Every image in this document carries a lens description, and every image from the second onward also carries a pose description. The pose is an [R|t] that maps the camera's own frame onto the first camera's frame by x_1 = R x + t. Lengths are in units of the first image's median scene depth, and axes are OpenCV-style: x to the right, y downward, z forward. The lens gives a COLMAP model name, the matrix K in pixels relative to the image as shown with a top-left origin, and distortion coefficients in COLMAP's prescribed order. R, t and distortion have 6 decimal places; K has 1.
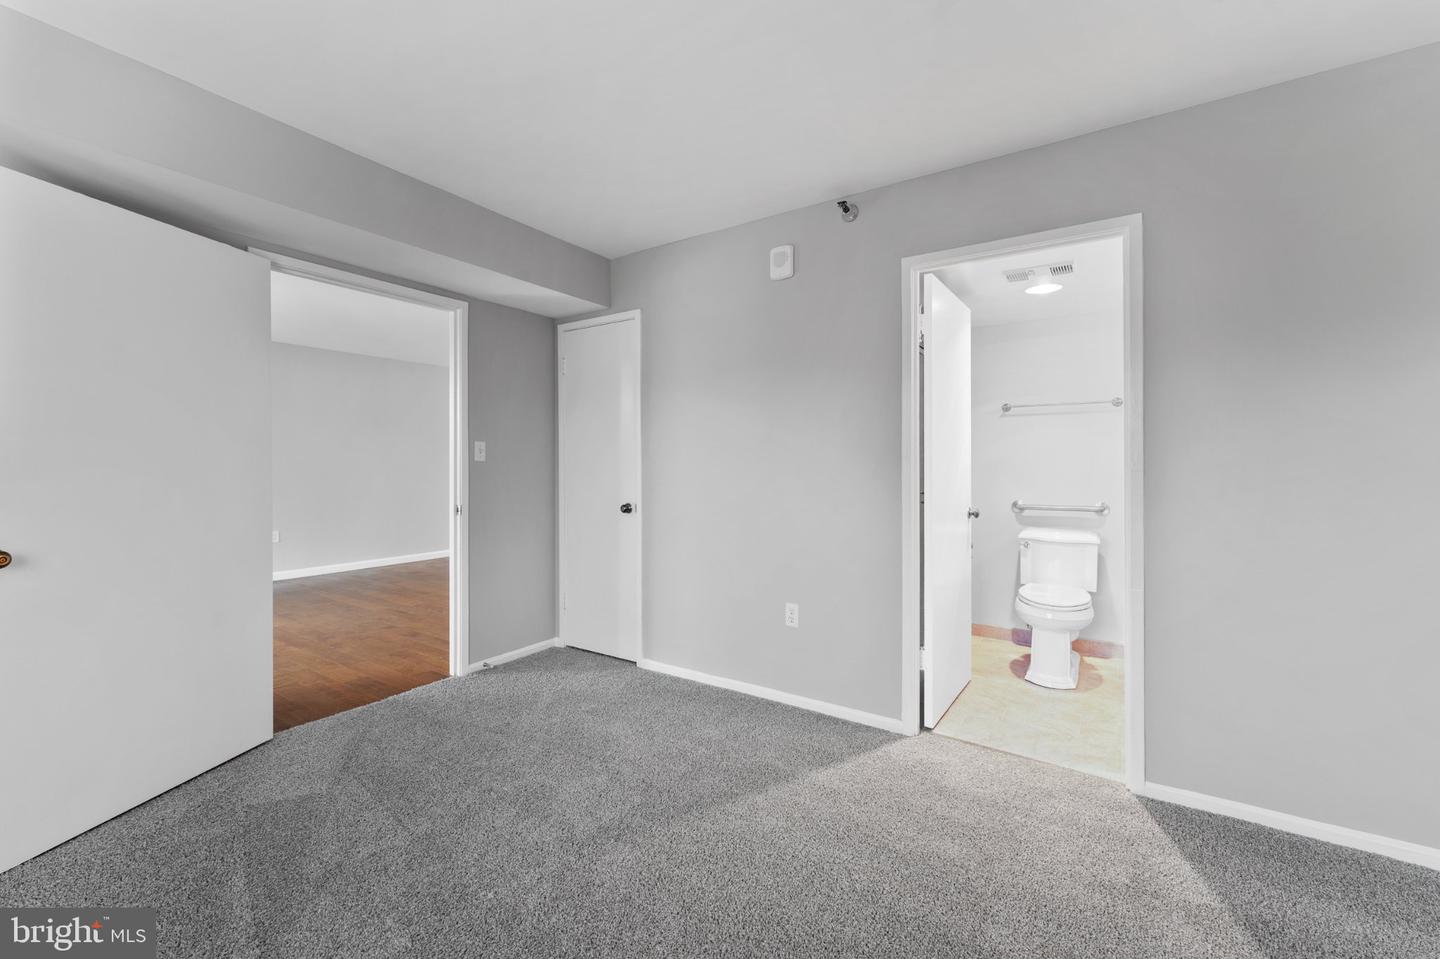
lens RADIAL K [[580.1, 0, 725.6], [0, 580.1, 454.6], [0, 0, 1]] dist [0.000776, -0.000011]
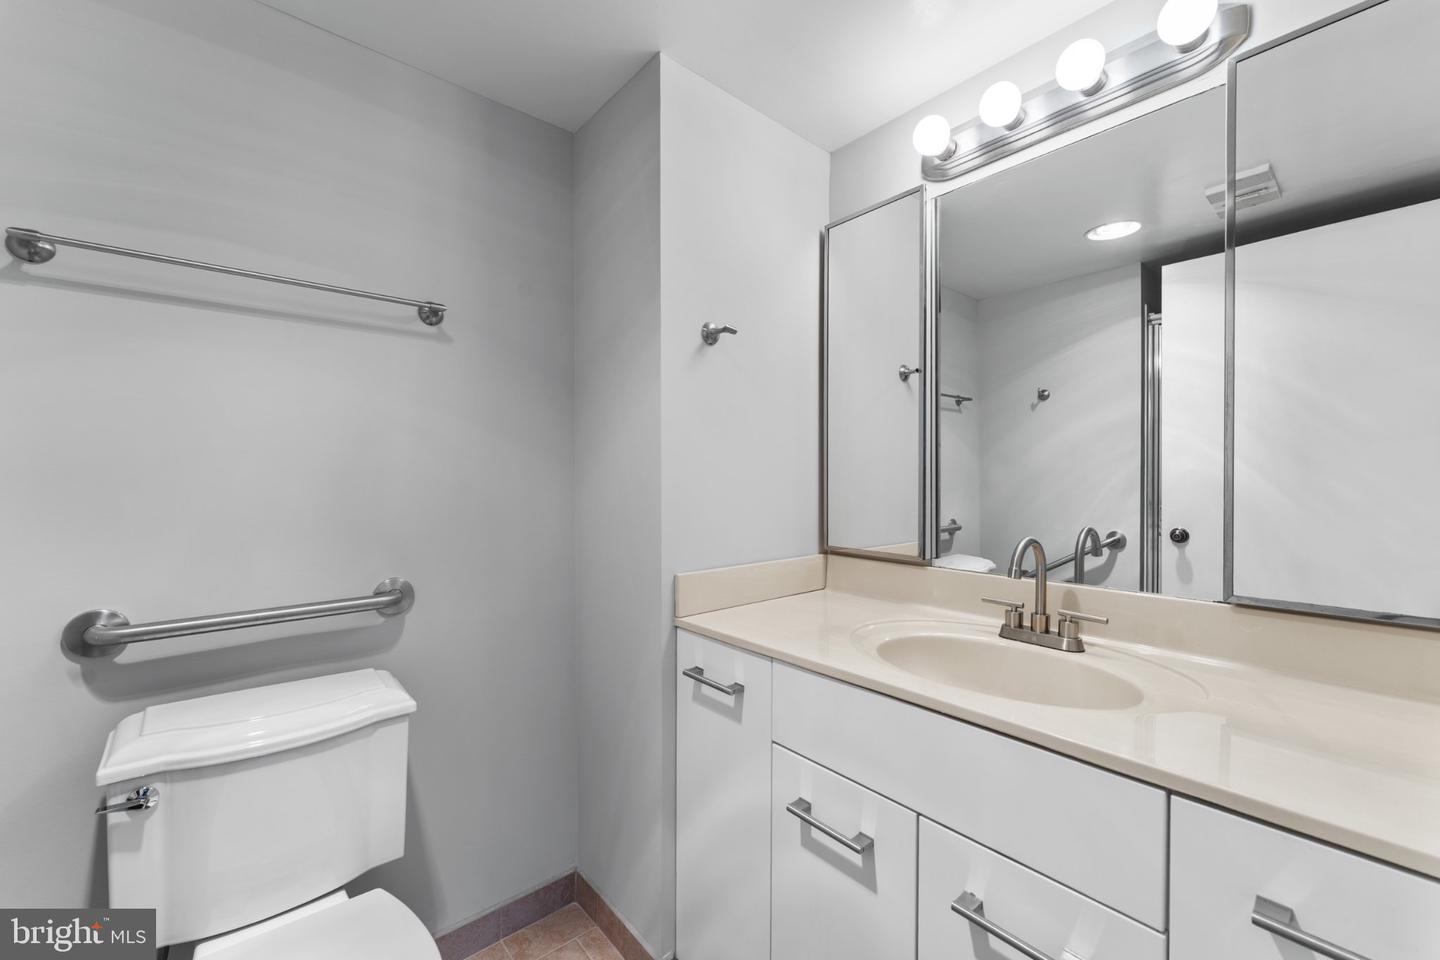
lens RADIAL K [[579.1, 0, 724.9], [0, 579.1, 476.4], [0, 0, 1]] dist [-0.000722, -0.000069]
pose [[0.285344, -0.002553, 0.958422, 0.354995], [-0.005724, 0.999974, 0.004368, 0.013292], [-0.958408, -0.006733, 0.285322, 0.694626]]
